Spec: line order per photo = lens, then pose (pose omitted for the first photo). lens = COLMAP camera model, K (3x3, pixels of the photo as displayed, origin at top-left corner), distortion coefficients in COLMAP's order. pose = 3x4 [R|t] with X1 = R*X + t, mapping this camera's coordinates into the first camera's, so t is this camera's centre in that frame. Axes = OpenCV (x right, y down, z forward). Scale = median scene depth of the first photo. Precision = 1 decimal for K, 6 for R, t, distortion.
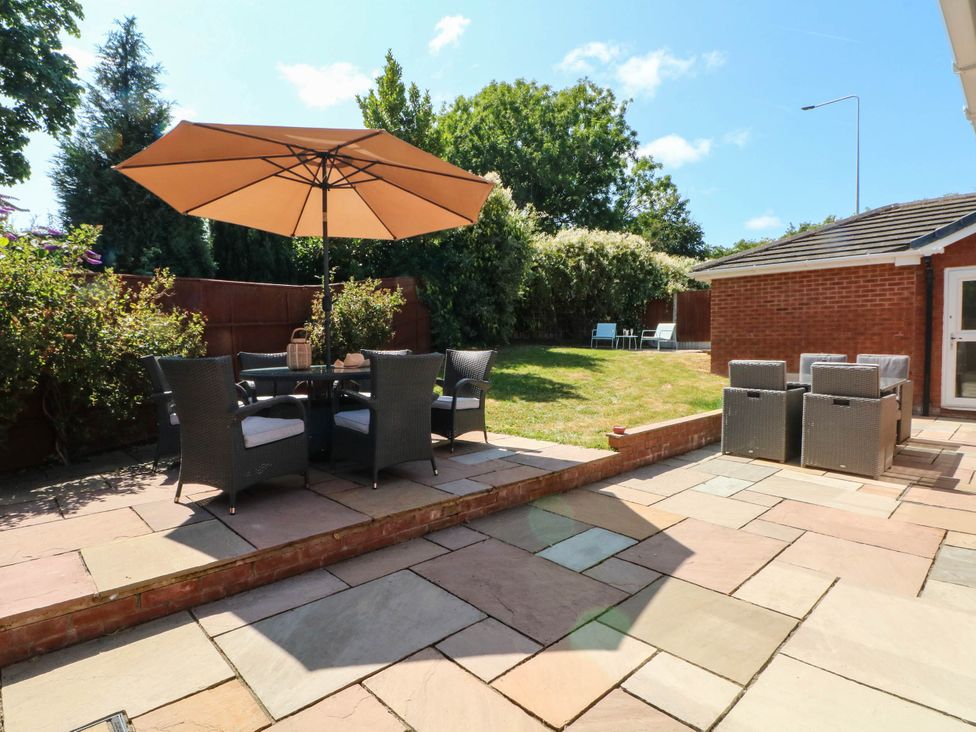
lens RADIAL K [[527.1, 0, 493.8], [0, 527.1, 367.5], [0, 0, 1]] dist [0.002379, -0.014380]
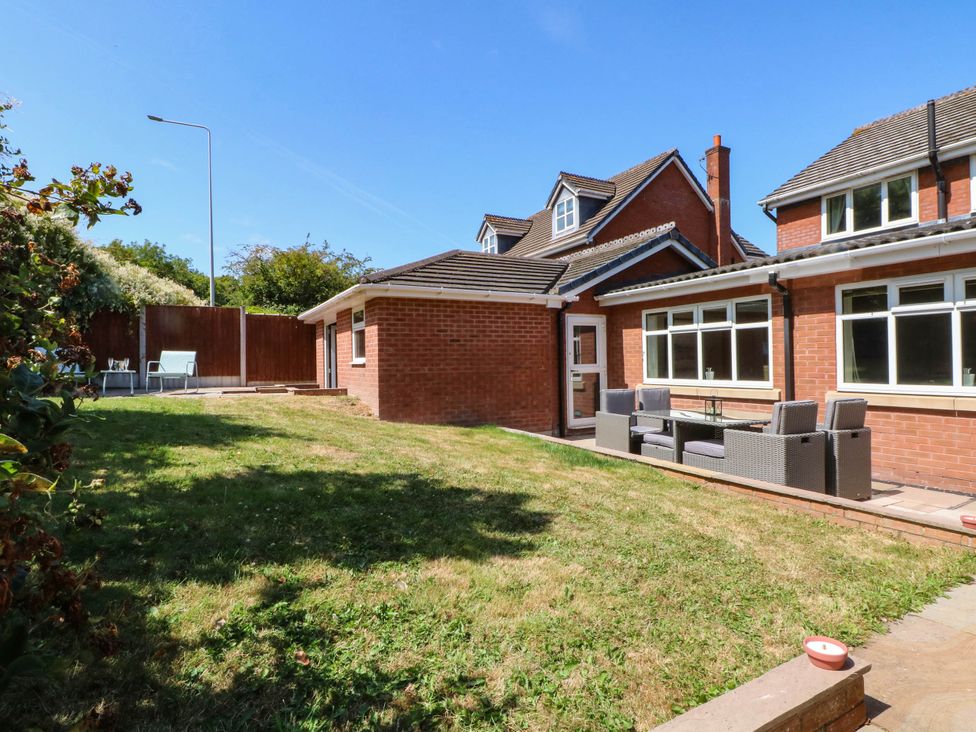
lens RADIAL K [[517.2, 0, 490.3], [0, 517.2, 362.8], [0, 0, 1]] dist [-0.007016, -0.002163]
pose [[0.276901, 0.002873, 0.960894, -0.285634], [0.059402, 0.998032, -0.020102, -0.051451], [-0.959061, 0.062646, 0.276185, 0.704302]]
